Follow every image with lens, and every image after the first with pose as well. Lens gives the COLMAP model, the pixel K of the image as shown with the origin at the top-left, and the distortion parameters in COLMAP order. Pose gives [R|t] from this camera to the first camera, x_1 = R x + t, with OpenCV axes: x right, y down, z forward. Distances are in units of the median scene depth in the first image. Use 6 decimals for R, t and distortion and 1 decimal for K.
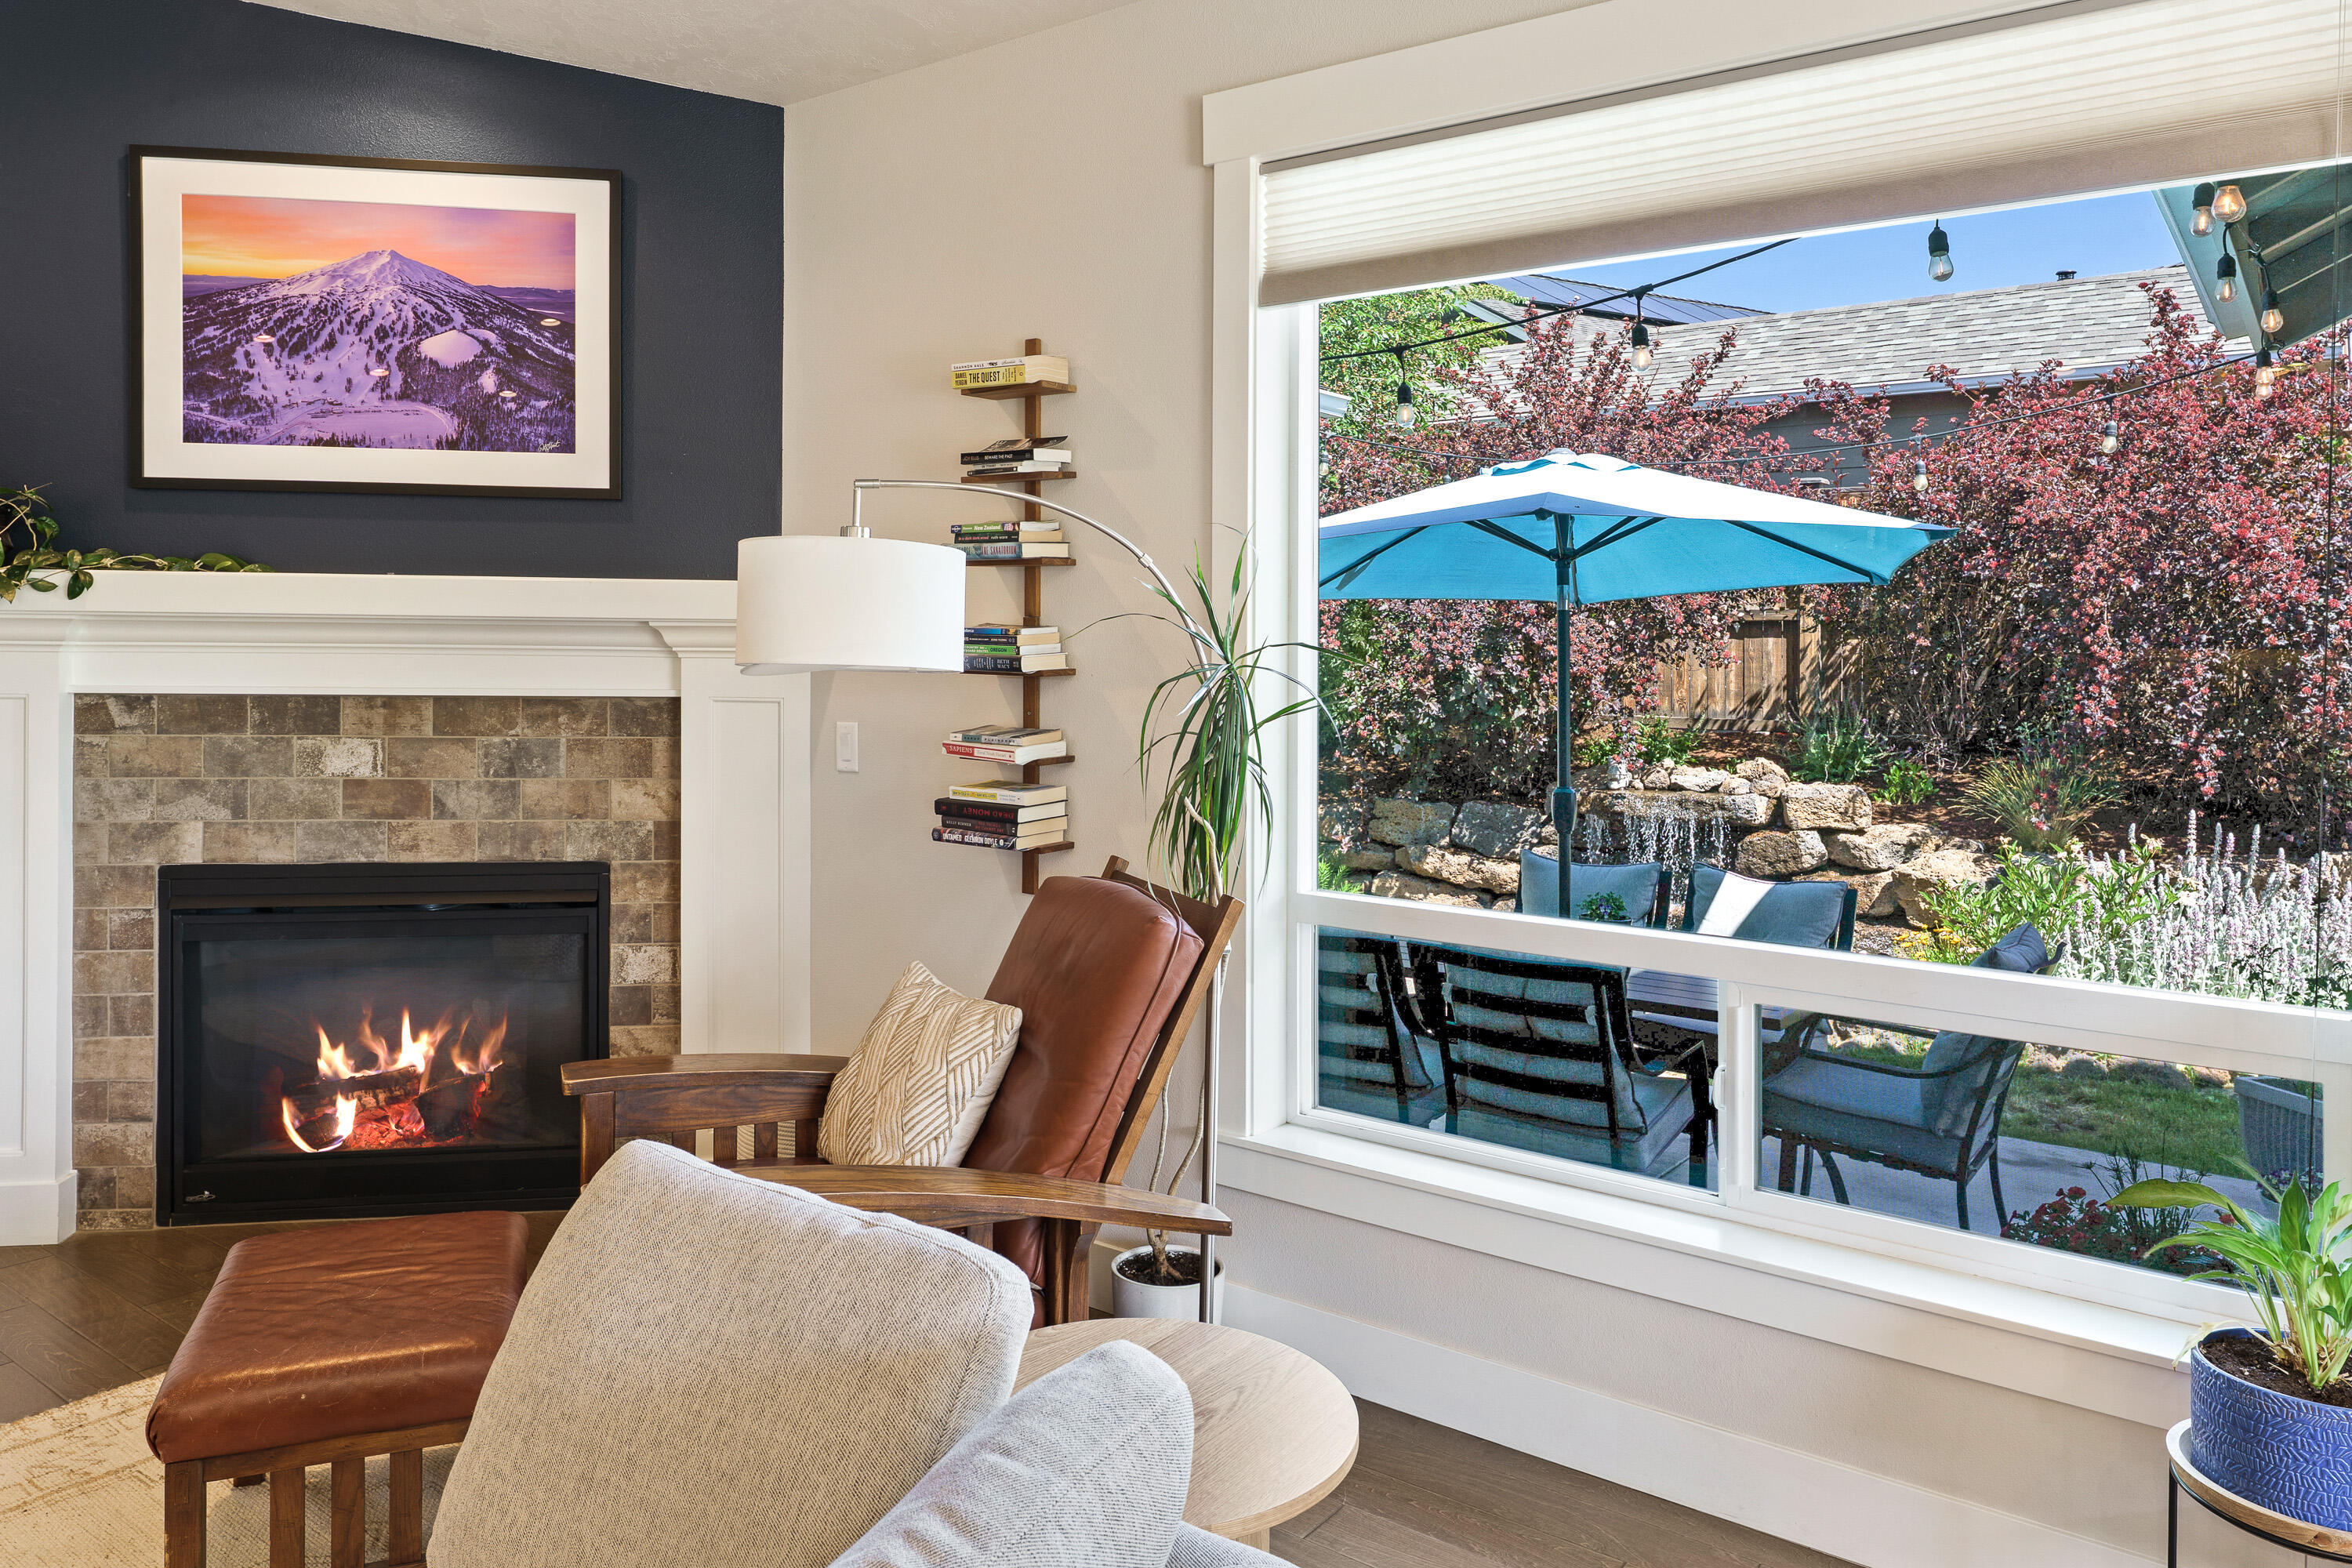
lens RADIAL K [[1578.4, 0, 1182.2], [0, 1578.4, 652.3], [0, 0, 1]] dist [0.000158, -0.005646]
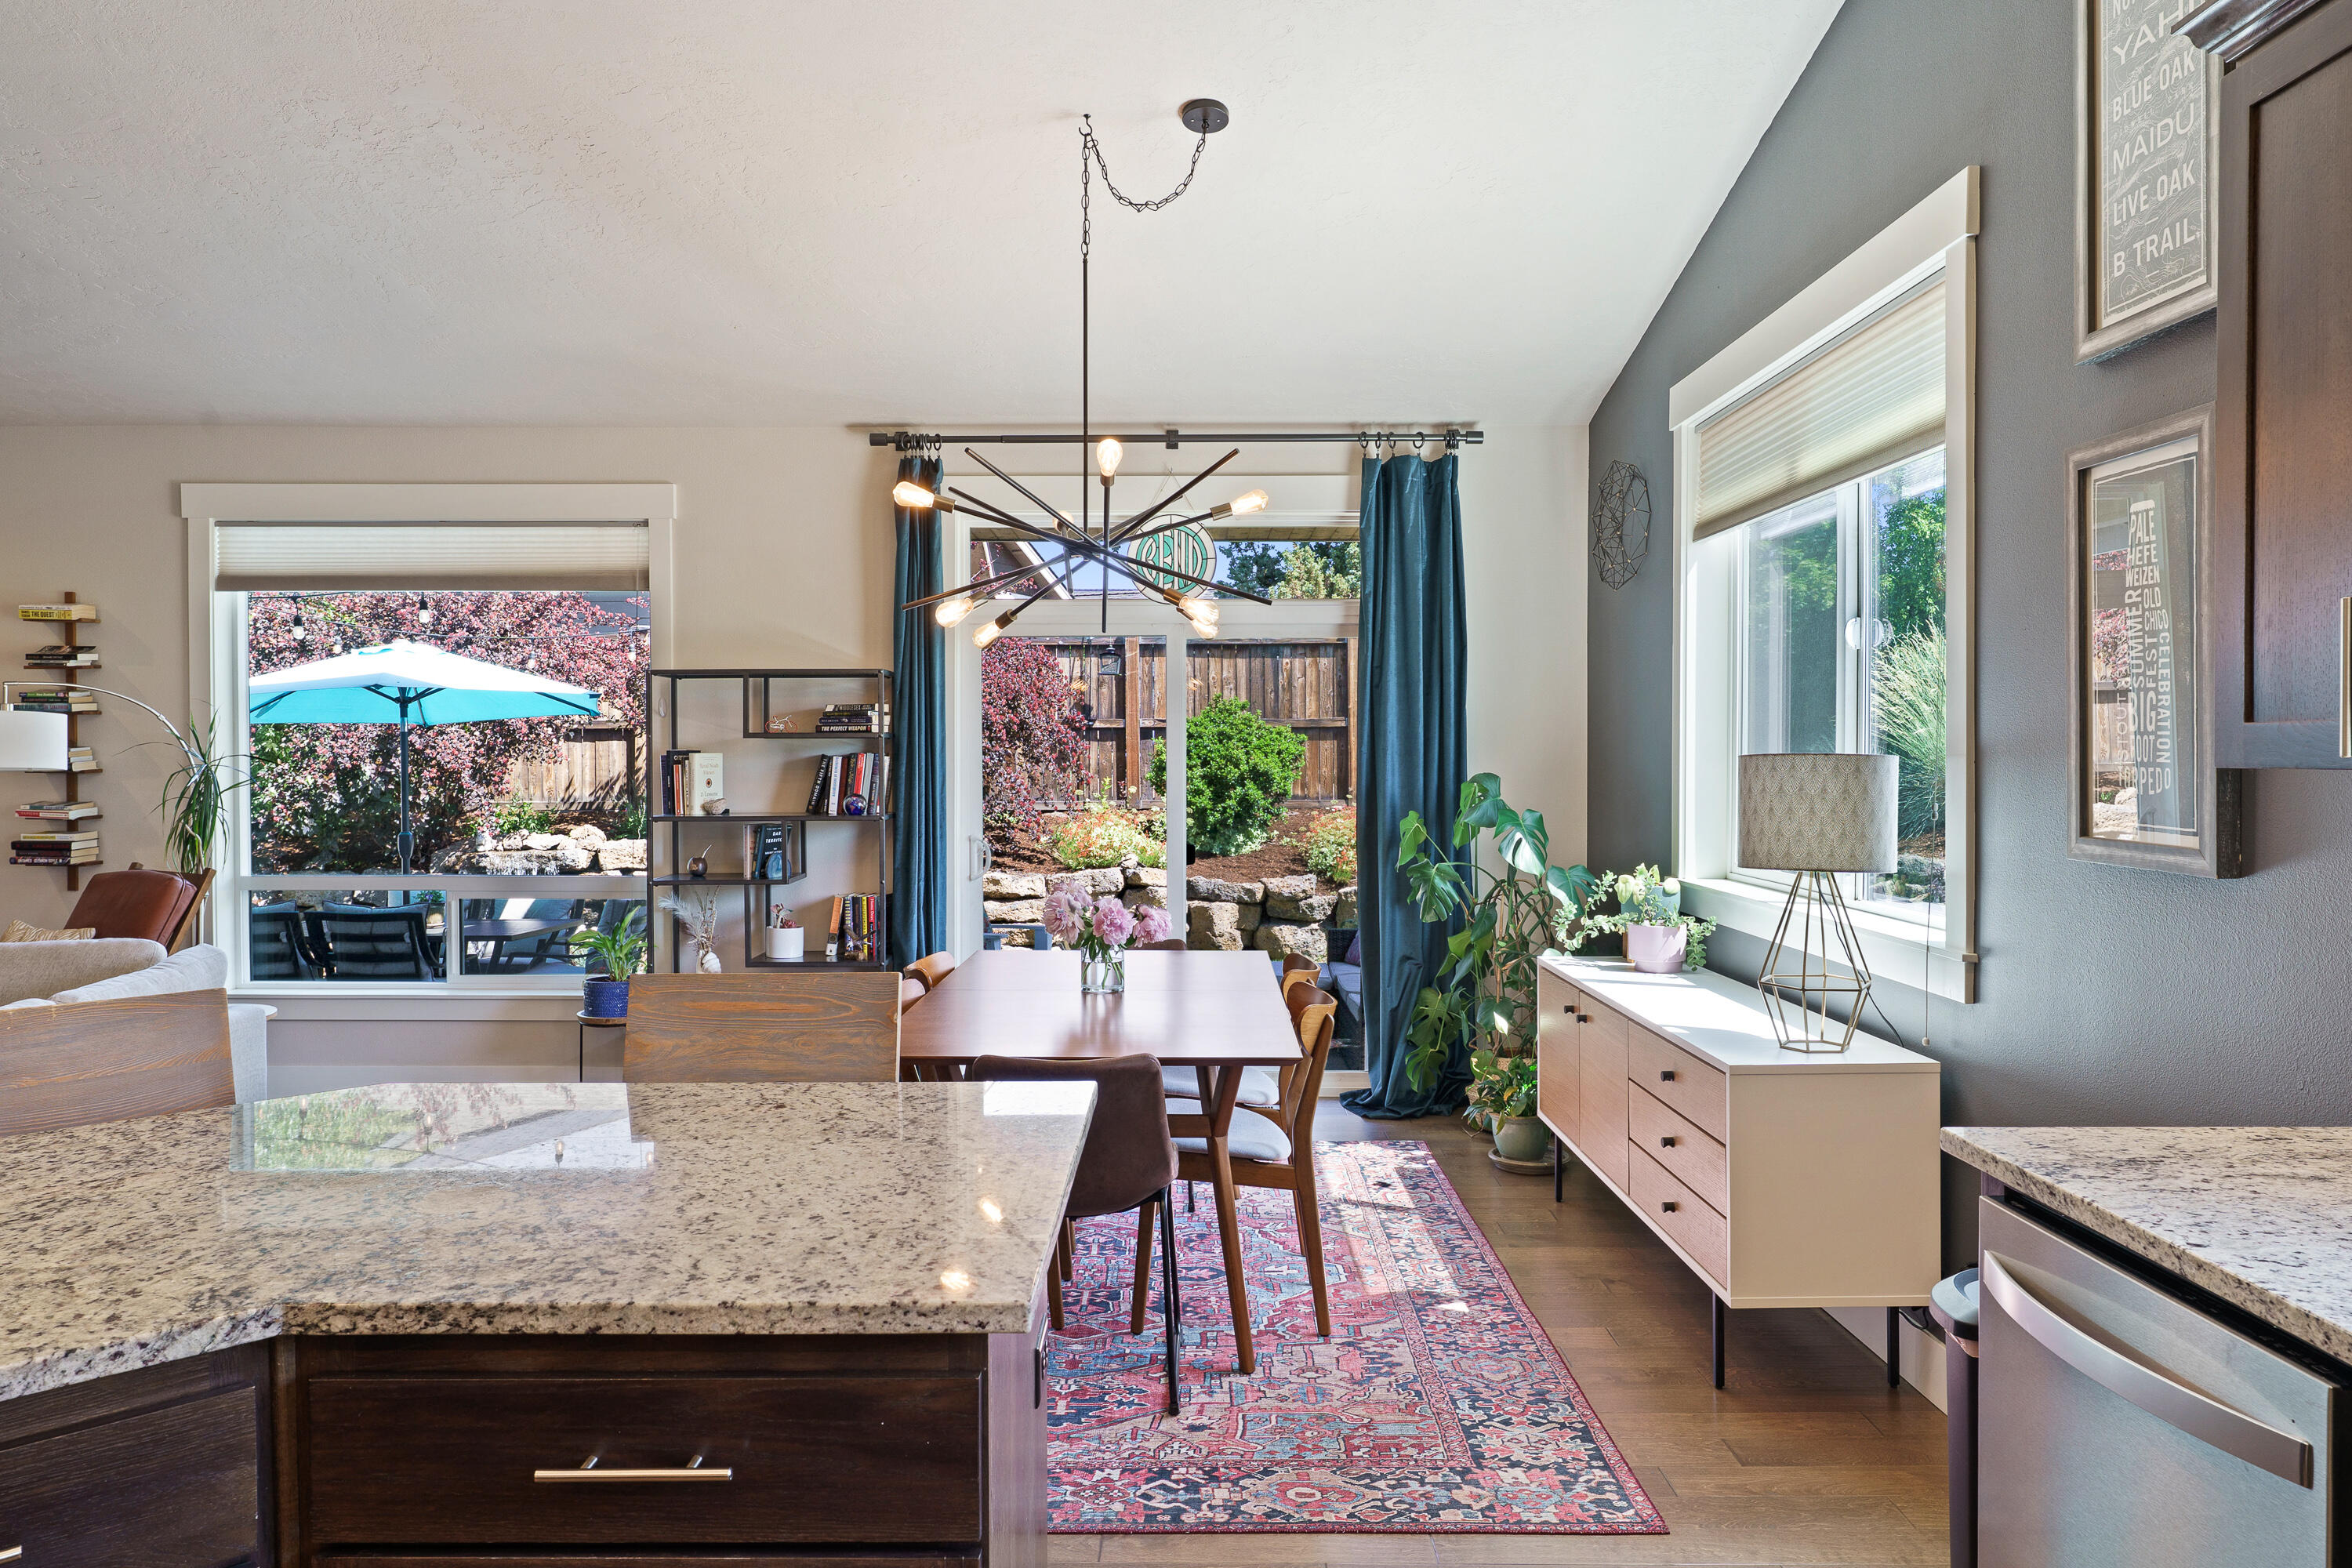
lens RADIAL K [[1578.4, 0, 1174.9], [0, 1578.4, 777.7], [0, 0, 1]] dist [0.000158, -0.005646]
pose [[0.806380, -0.021093, 0.591021, -0.133606], [0.010588, 0.999718, 0.021233, -0.005254], [-0.591303, -0.010864, 0.806376, -1.163486]]
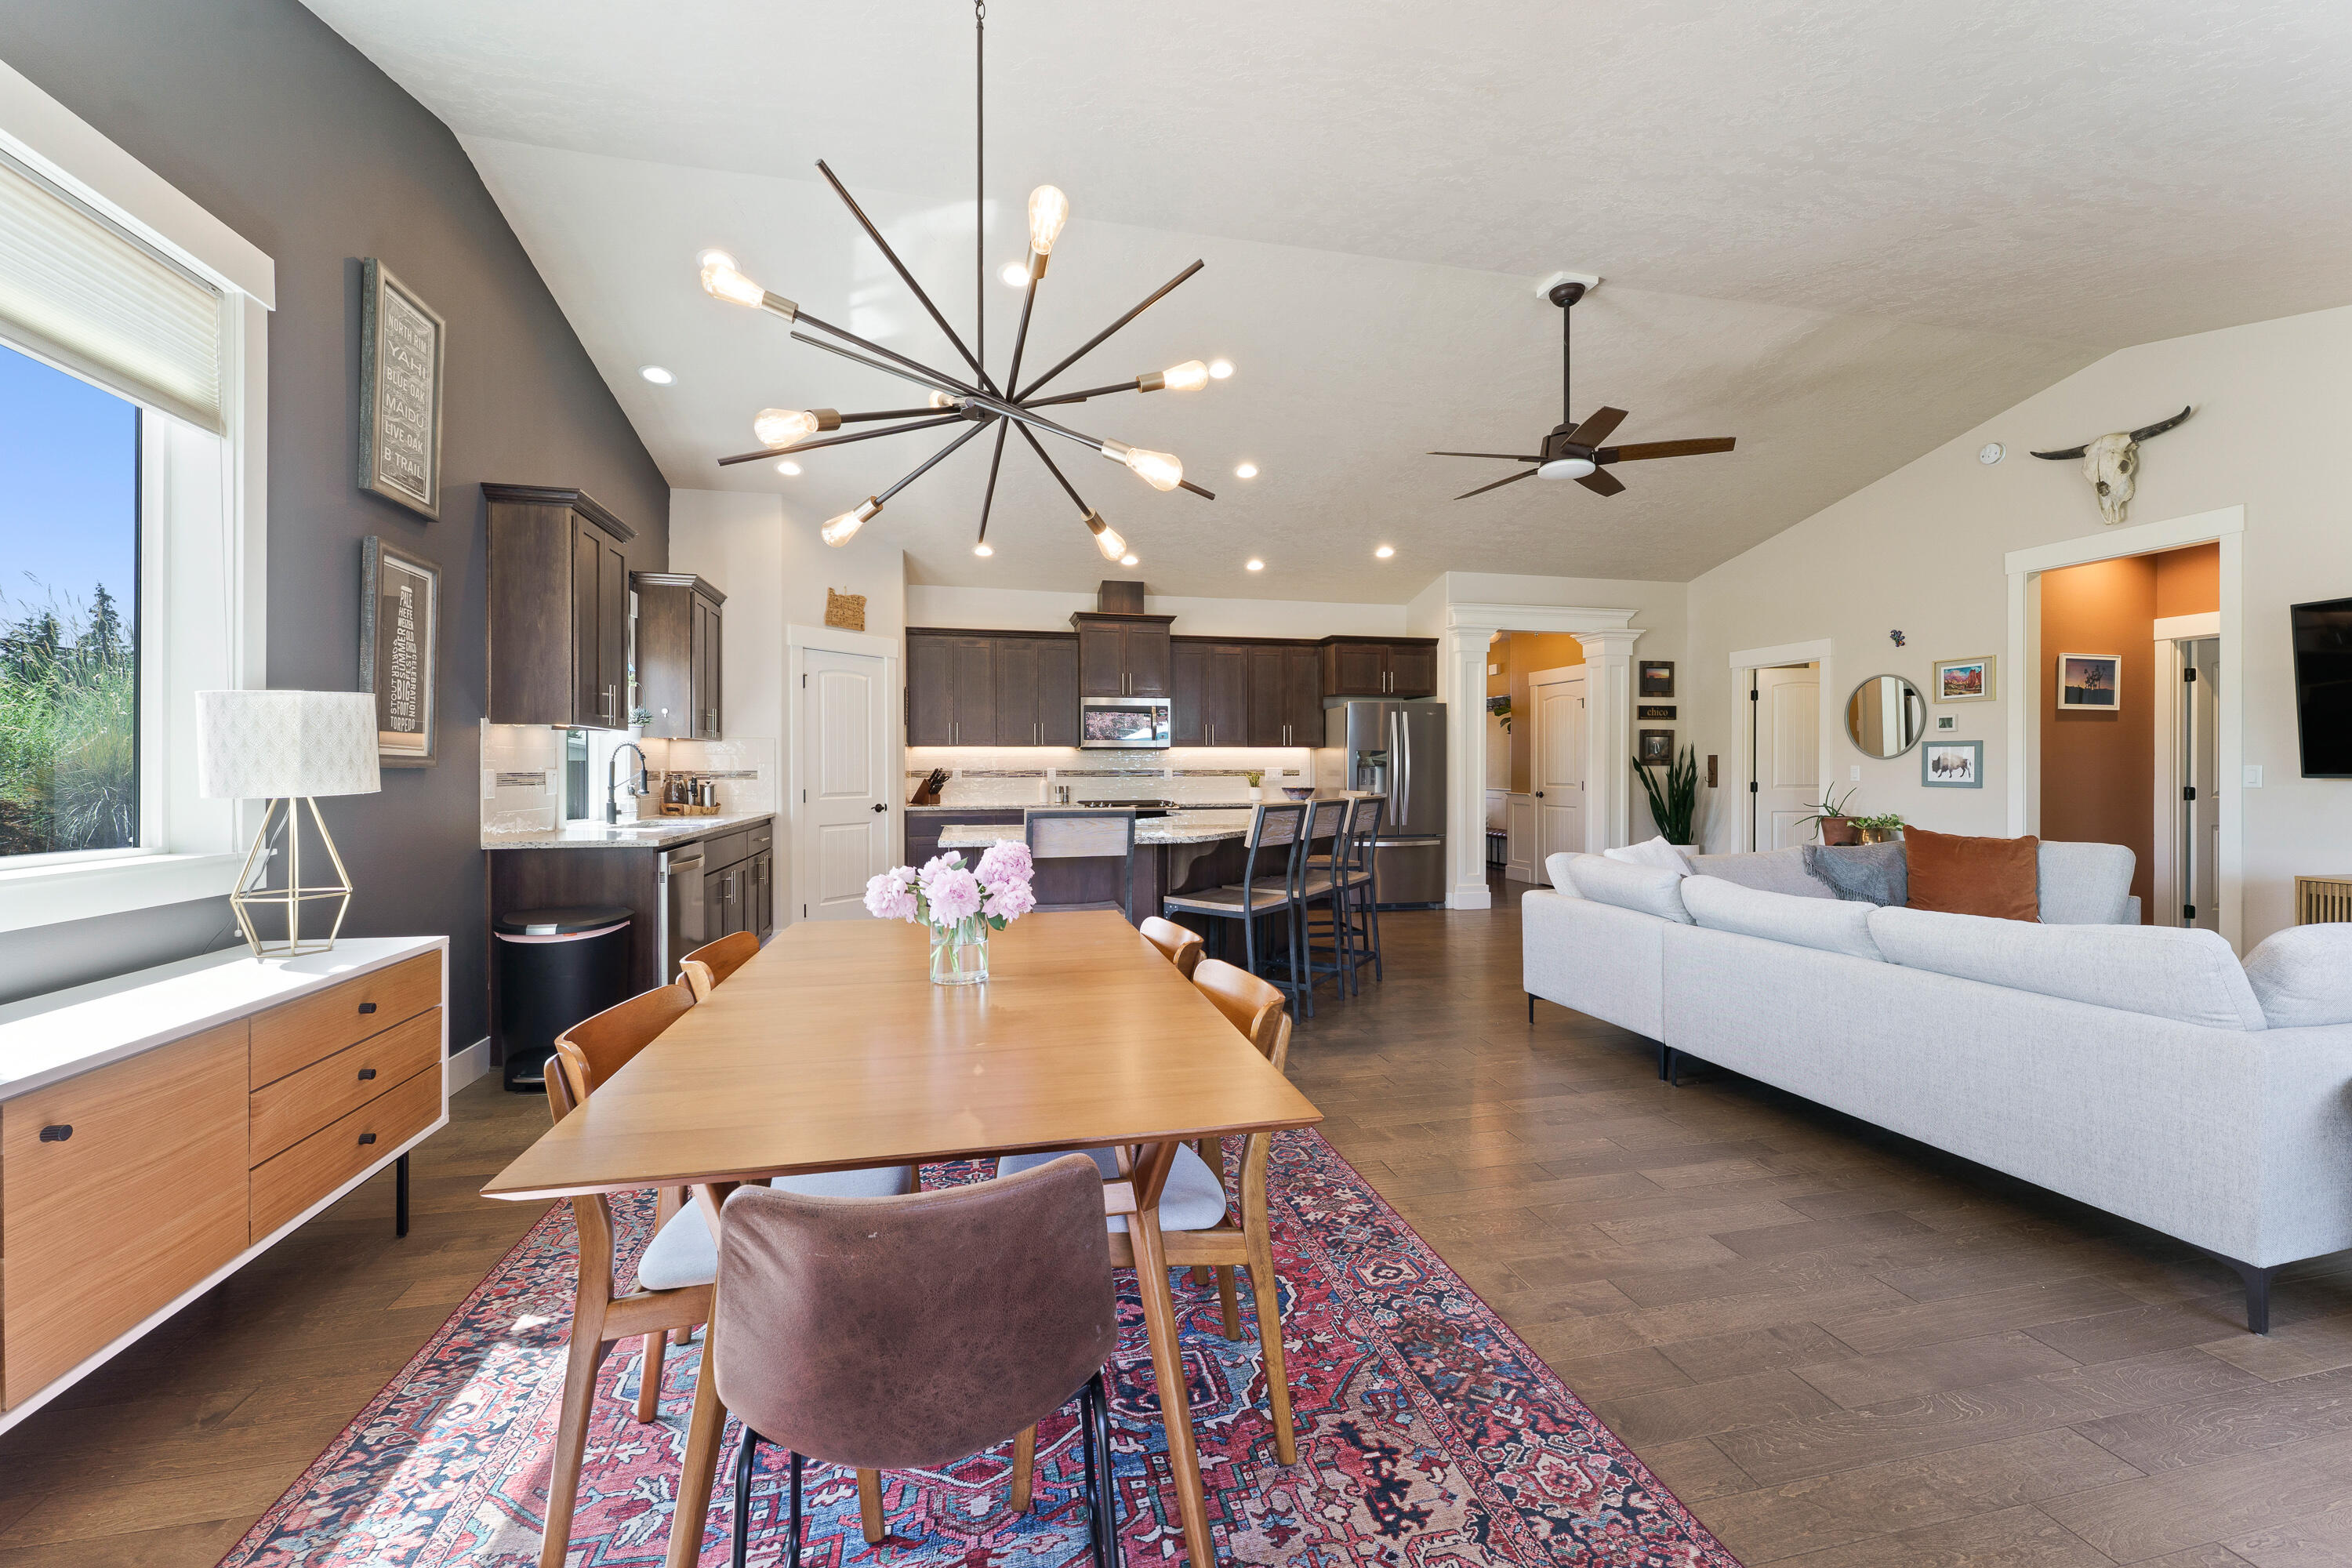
lens RADIAL K [[950.9, 0, 1185.1], [0, 950.9, 770.9], [0, 0, 1]] dist [0.001437, -0.000510]
pose [[-0.647697, -0.007255, -0.761863, 0.821531], [-0.005285, 0.999973, -0.005030, 0.057693], [0.761879, 0.000769, -0.647718, 0.230168]]
